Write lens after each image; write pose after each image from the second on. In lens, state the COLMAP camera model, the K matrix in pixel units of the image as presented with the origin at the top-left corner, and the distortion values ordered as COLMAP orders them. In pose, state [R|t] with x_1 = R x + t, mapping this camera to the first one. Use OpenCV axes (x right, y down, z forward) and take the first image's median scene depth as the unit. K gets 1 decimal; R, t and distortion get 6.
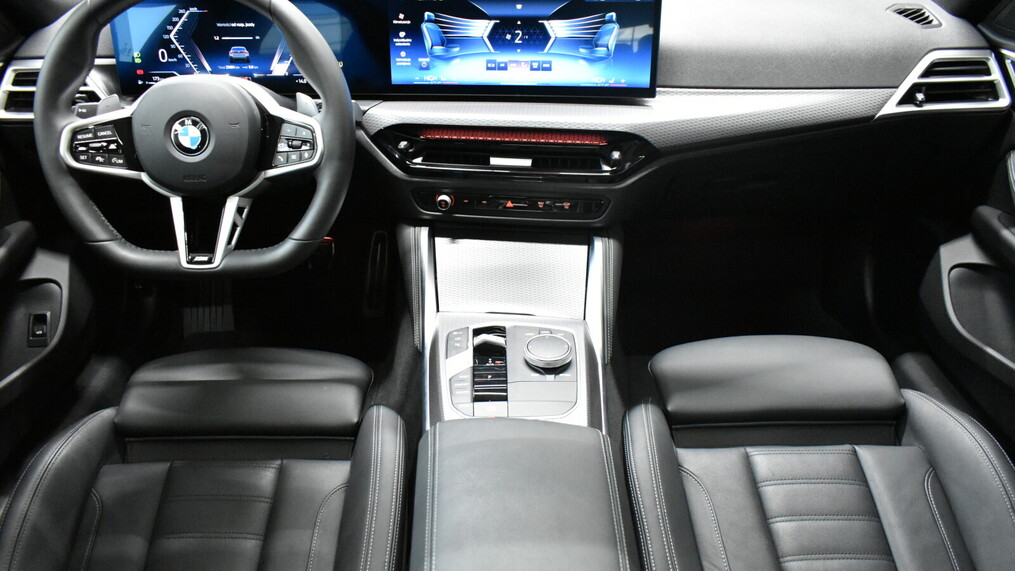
lens RADIAL K [[773.1, 0, 507.5], [0, 773.1, 285.5], [0, 0, 1]] dist [-0.009960, -0.000862]
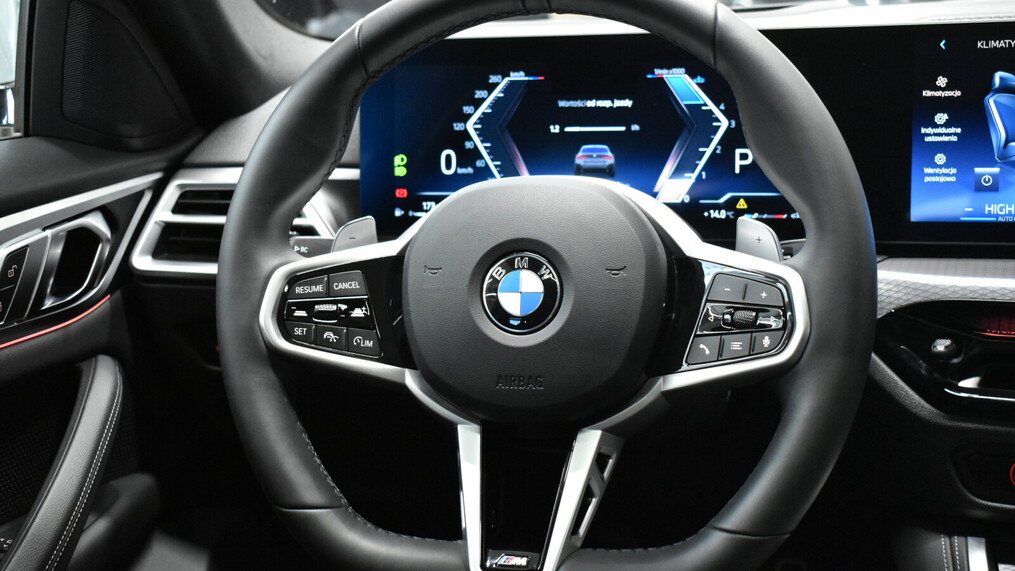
lens RADIAL K [[1403.7, 0, 507.5], [0, 1403.7, 285.5], [0, 0, 1]] dist [-0.029243, -0.042973]
pose [[0.964898, 0.019390, -0.261908, -0.167937], [-0.094270, 0.956380, -0.276496, 0.032611], [0.245122, 0.291481, 0.924637, 0.179930]]
